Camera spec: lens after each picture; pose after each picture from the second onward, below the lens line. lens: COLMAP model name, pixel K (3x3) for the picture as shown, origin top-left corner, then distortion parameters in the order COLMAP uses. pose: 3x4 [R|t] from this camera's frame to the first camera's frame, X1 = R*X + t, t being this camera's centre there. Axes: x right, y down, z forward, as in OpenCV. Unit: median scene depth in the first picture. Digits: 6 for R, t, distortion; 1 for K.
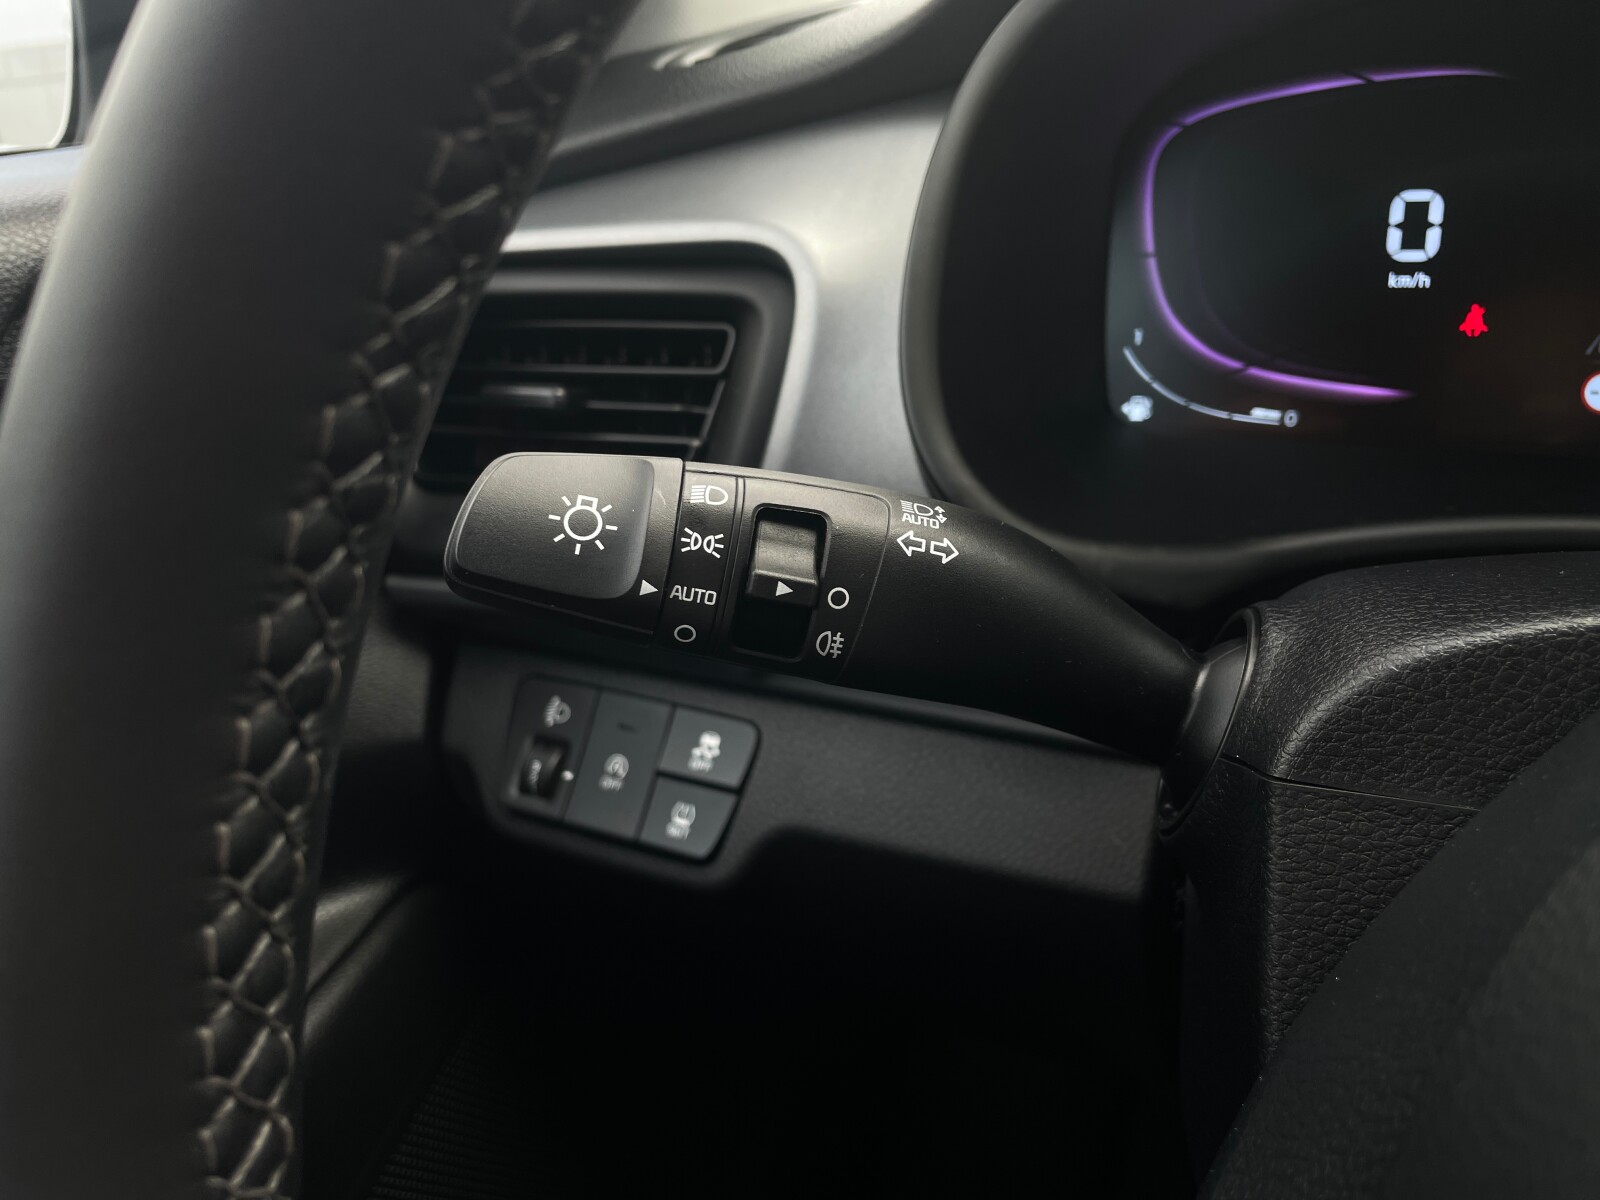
lens RADIAL K [[1219.2, 0, 797.1], [0, 1219.2, 583.6], [0, 0, 1]] dist [0.056965, -0.099563]
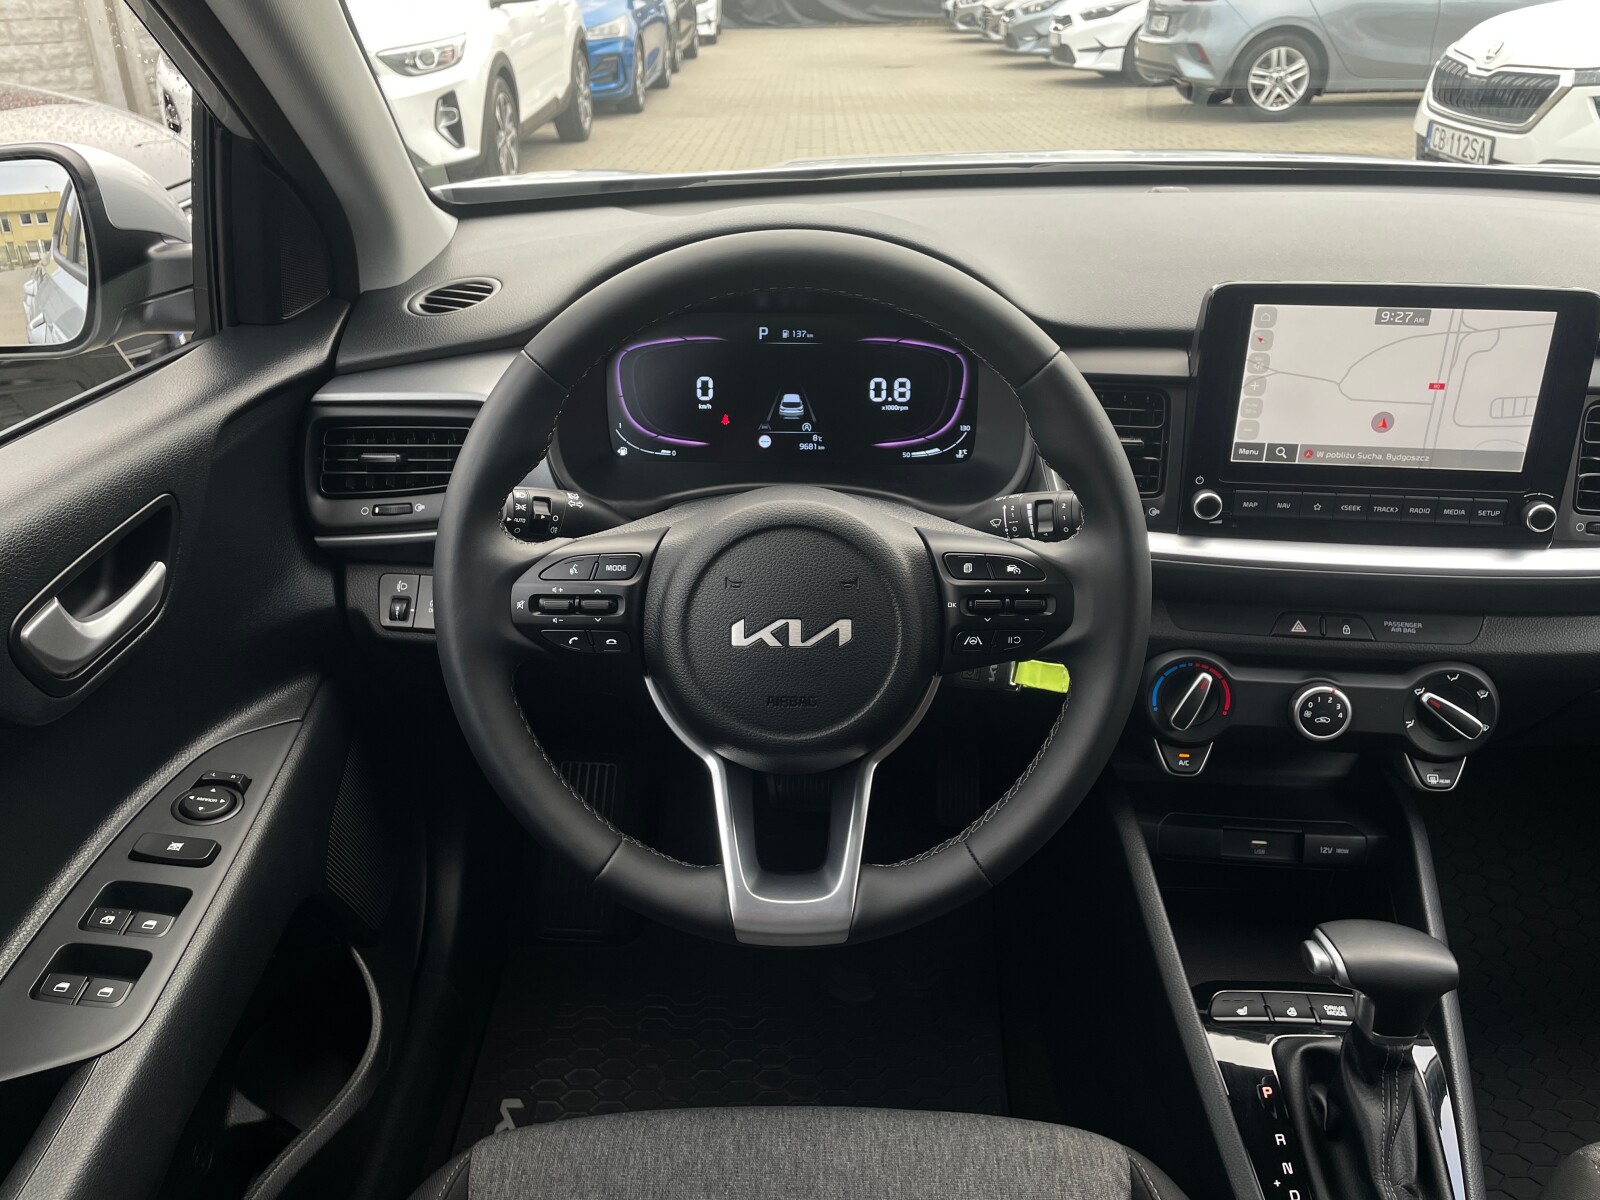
lens RADIAL K [[1197.0, 0, 797.8], [0, 1197.0, 594.3], [0, 0, 1]] dist [0.083288, -0.102114]
pose [[0.918733, -0.105522, 0.380519, -0.535931], [0.089712, 0.994213, 0.059102, 0.069080], [-0.384553, -0.020162, 0.922883, -2.095086]]
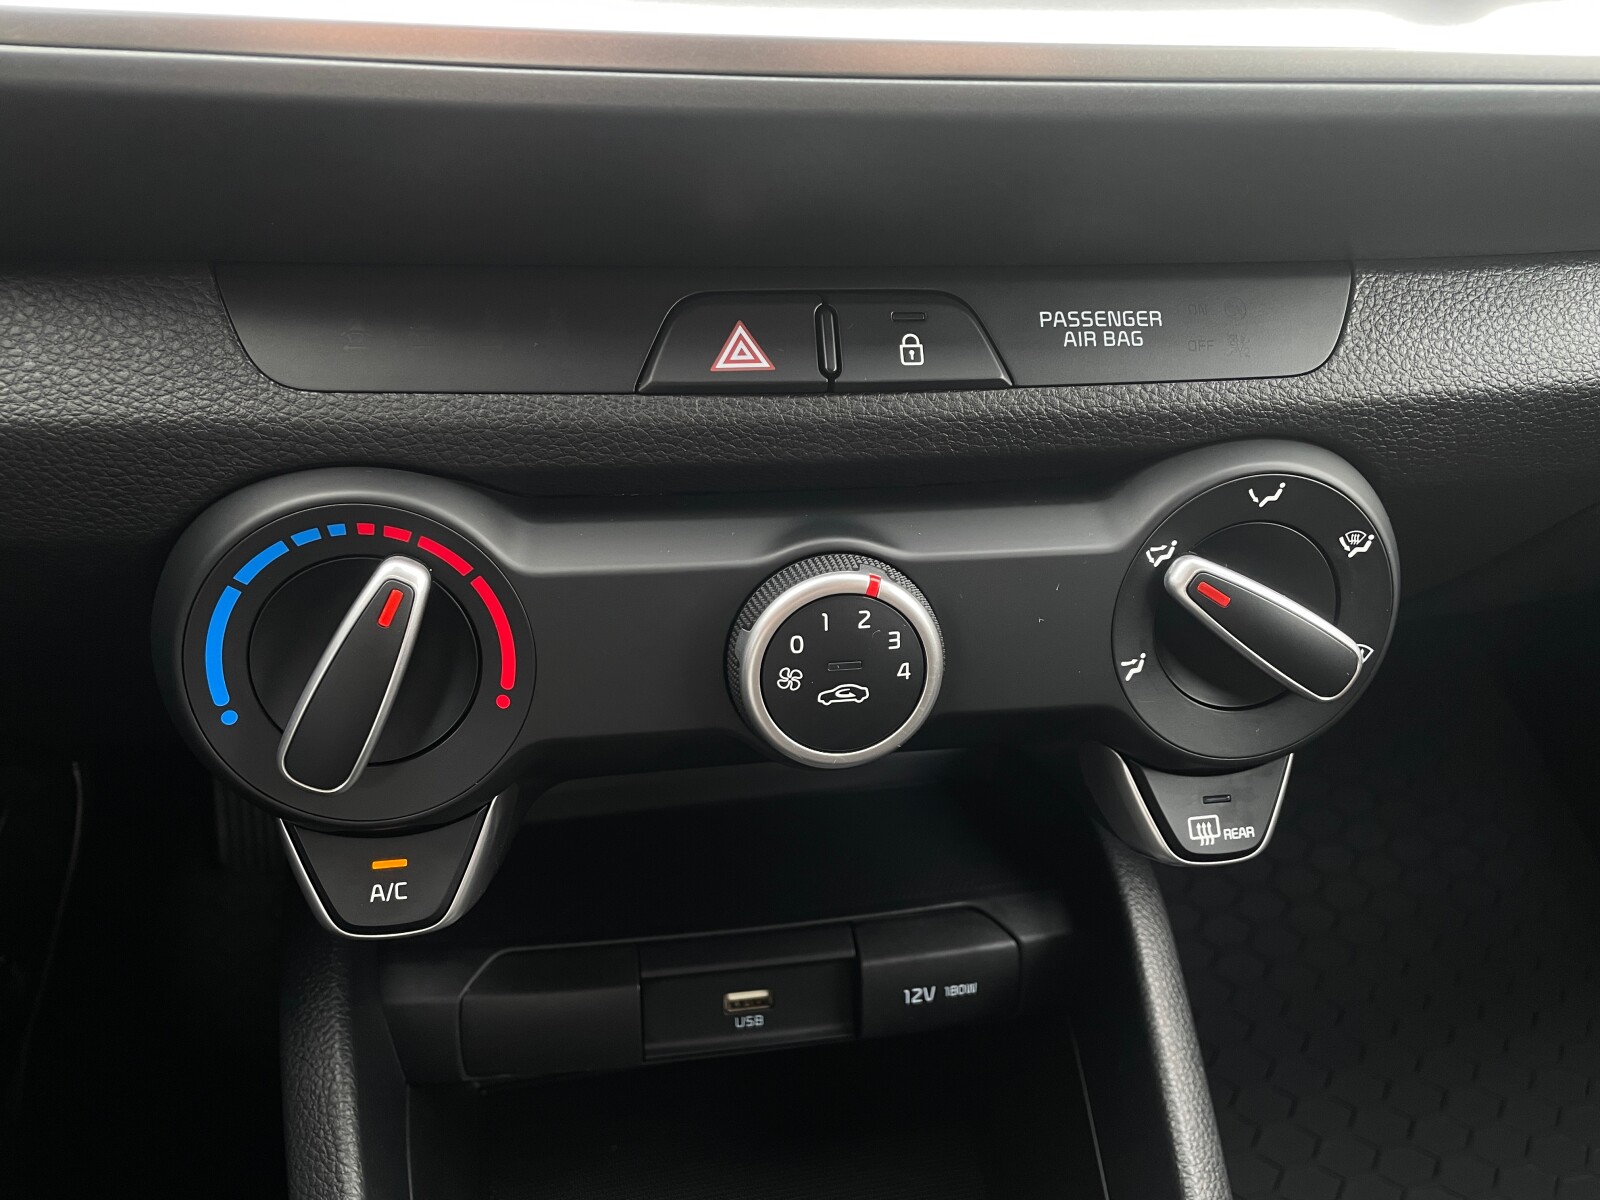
lens RADIAL K [[1219.2, 0, 797.1], [0, 1219.2, 583.6], [0, 0, 1]] dist [0.056965, -0.099563]
pose [[0.785632, -0.238773, 0.570763, 1.432116], [0.140162, 0.967231, 0.211705, 0.451360], [-0.602609, -0.086323, 0.793354, -0.328019]]
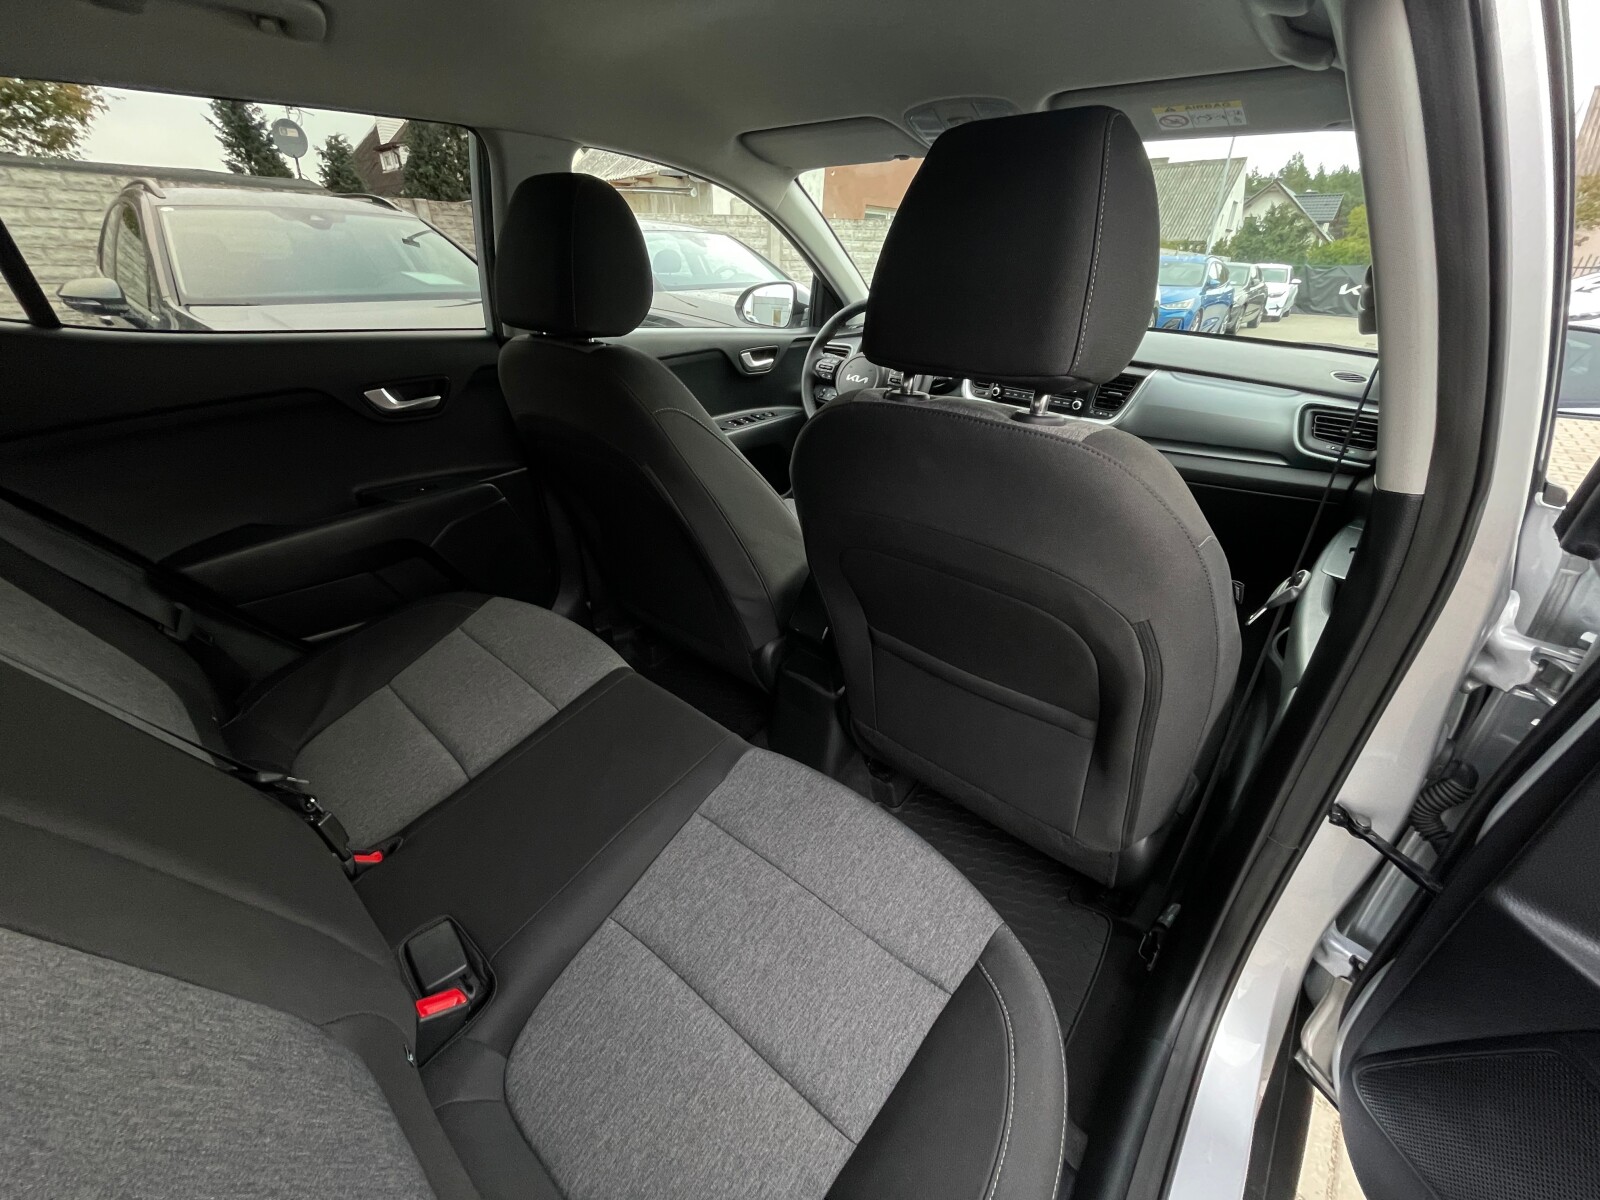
lens RADIAL K [[640.4, 0, 798.3], [0, 640.4, 602.3], [0, 0, 1]] dist [-0.000986, 0.000082]
pose [[0.947310, 0.236820, -0.215684, 1.663504], [-0.219247, 0.970281, 0.102402, 1.873742], [0.233525, -0.049719, 0.971079, -6.137850]]
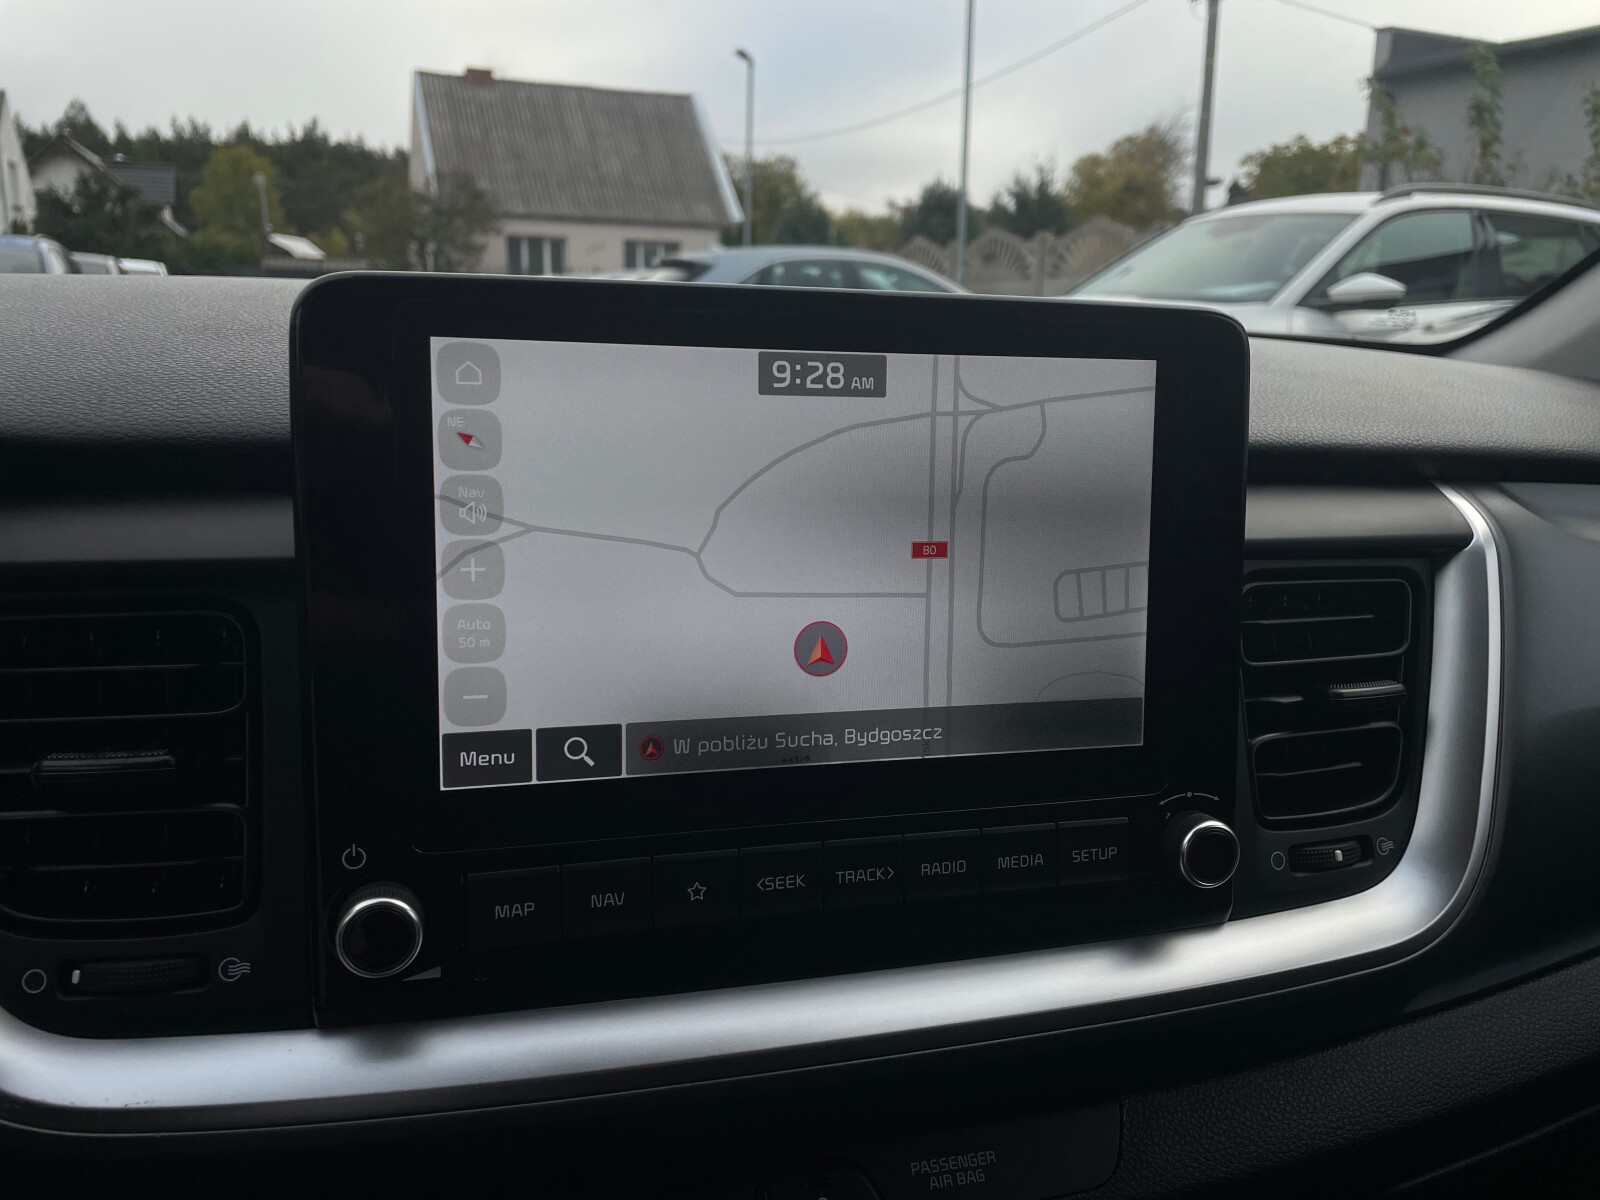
lens RADIAL K [[1219.2, 0, 797.1], [0, 1219.2, 583.6], [0, 0, 1]] dist [0.056965, -0.099563]
pose [[0.704738, -0.043957, 0.708105, 1.178426], [0.199696, 0.970016, -0.138531, 0.048060], [-0.680783, 0.239034, 0.692385, -0.645902]]
